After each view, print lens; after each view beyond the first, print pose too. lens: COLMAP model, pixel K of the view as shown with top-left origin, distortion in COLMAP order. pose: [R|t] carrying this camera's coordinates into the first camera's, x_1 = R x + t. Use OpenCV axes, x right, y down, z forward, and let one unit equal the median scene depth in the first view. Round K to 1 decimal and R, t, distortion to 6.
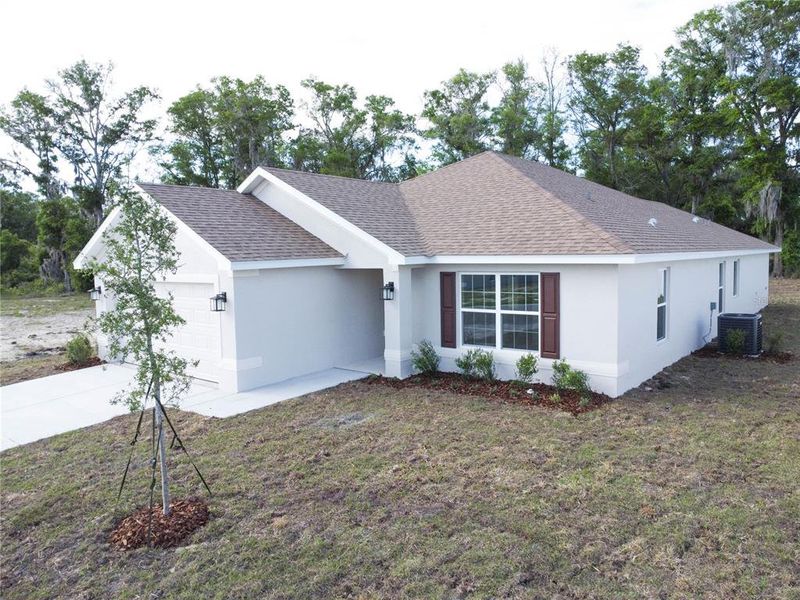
lens RADIAL K [[575.5, 0, 388.1], [0, 575.5, 300.0], [0, 0, 1]] dist [-0.077803, 0.070477]
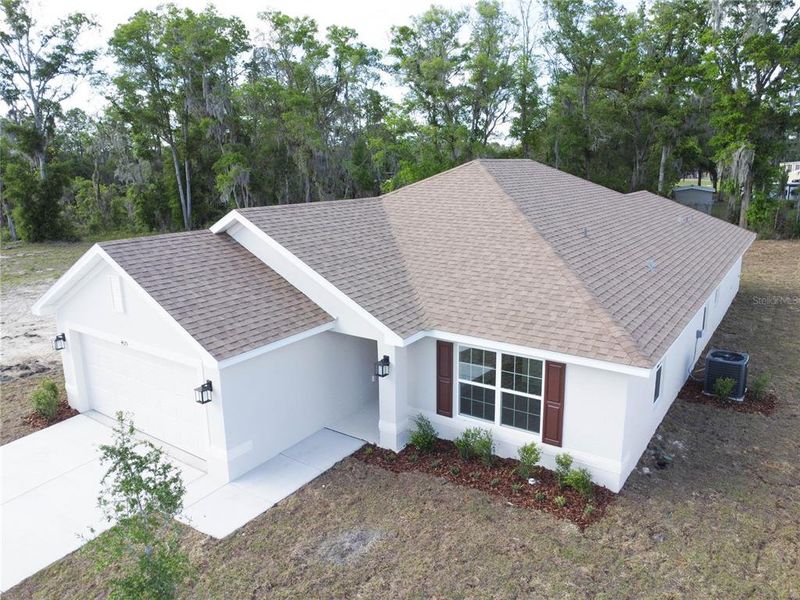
lens RADIAL K [[575.5, 0, 388.1], [0, 575.5, 300.0], [0, 0, 1]] dist [-0.077803, 0.070477]
pose [[0.997508, -0.015205, 0.068897, -0.012613], [0.004997, 0.989275, 0.145982, -0.059154], [-0.070378, -0.145274, 0.986885, 0.018057]]
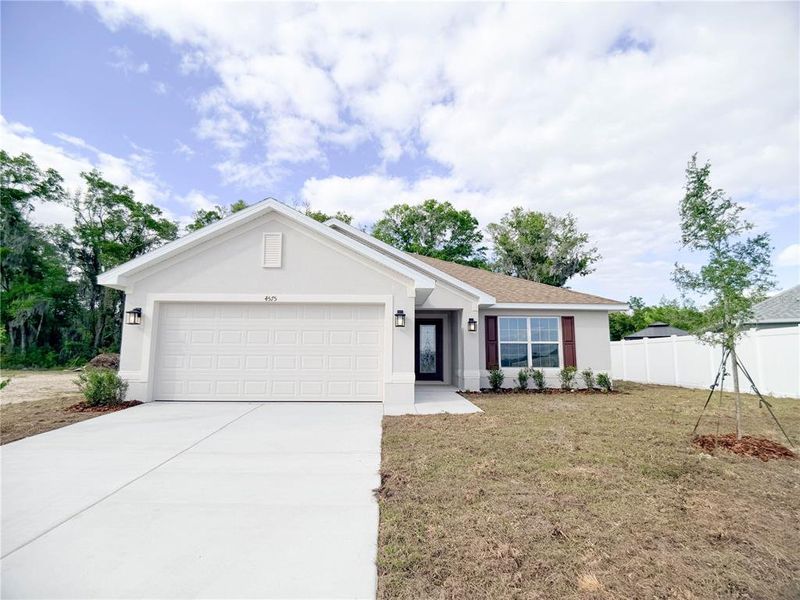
lens RADIAL K [[434.1, 0, 389.0], [0, 434.1, 303.8], [0, 0, 1]] dist [-0.000647, -0.000865]
pose [[0.780959, 0.108251, 0.615130, -0.174769], [0.024038, 0.978927, -0.202790, 0.030951], [-0.624119, 0.173157, 0.761900, 0.076027]]
